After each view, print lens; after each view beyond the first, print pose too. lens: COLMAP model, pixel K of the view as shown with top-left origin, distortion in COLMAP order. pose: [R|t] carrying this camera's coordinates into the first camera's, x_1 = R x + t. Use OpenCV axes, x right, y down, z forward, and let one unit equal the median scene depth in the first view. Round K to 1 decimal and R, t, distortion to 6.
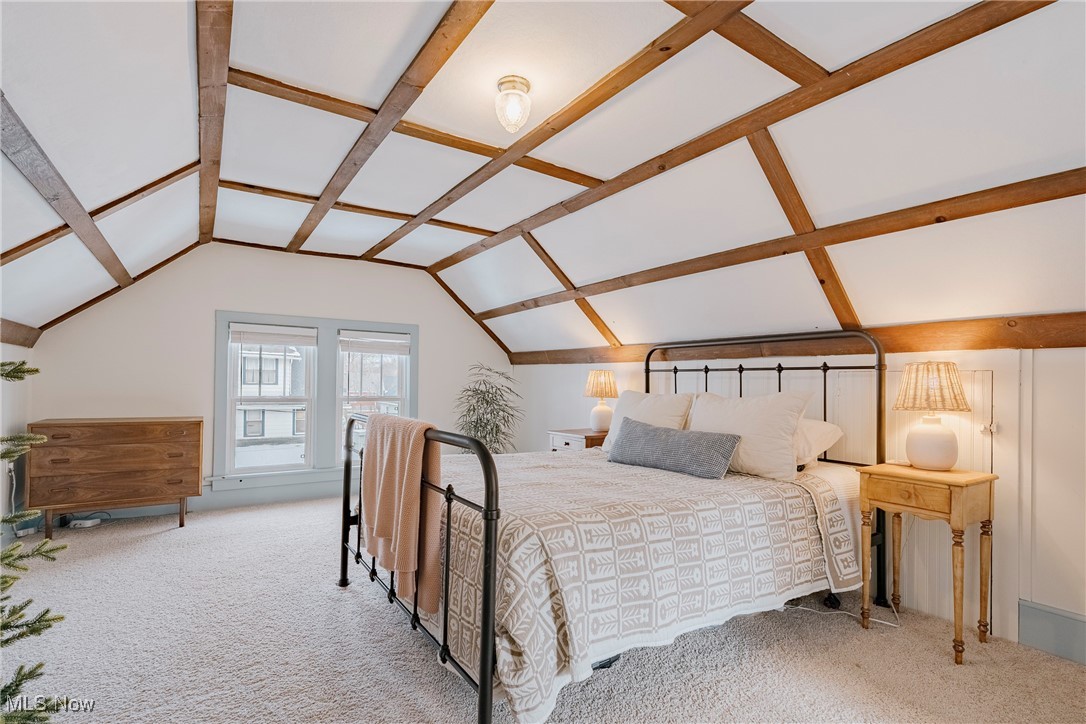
lens RADIAL K [[512.8, 0, 543.0], [0, 512.8, 362.0], [0, 0, 1]] dist [-0.000184, -0.000021]
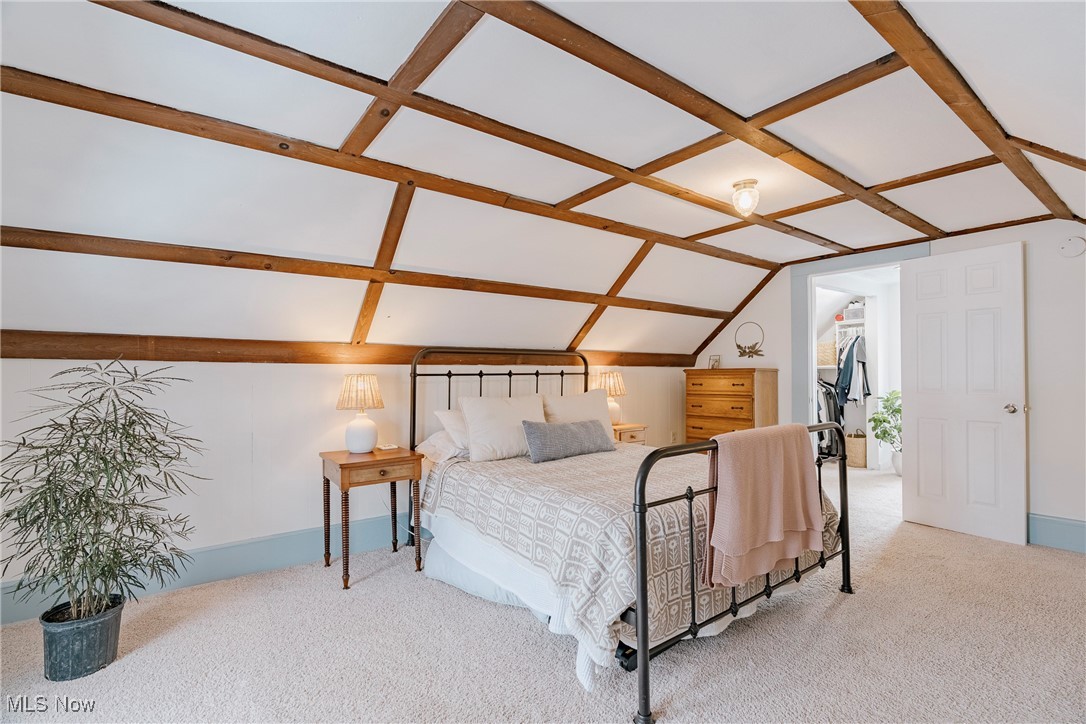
lens RADIAL K [[497.0, 0, 543.0], [0, 497.0, 362.0], [0, 0, 1]] dist [0.000179, 0.000006]
pose [[-0.067849, 0.030760, 0.997221, -0.977785], [-0.015673, 0.999368, -0.031892, 0.025148], [-0.997572, -0.017793, -0.067324, 1.137390]]
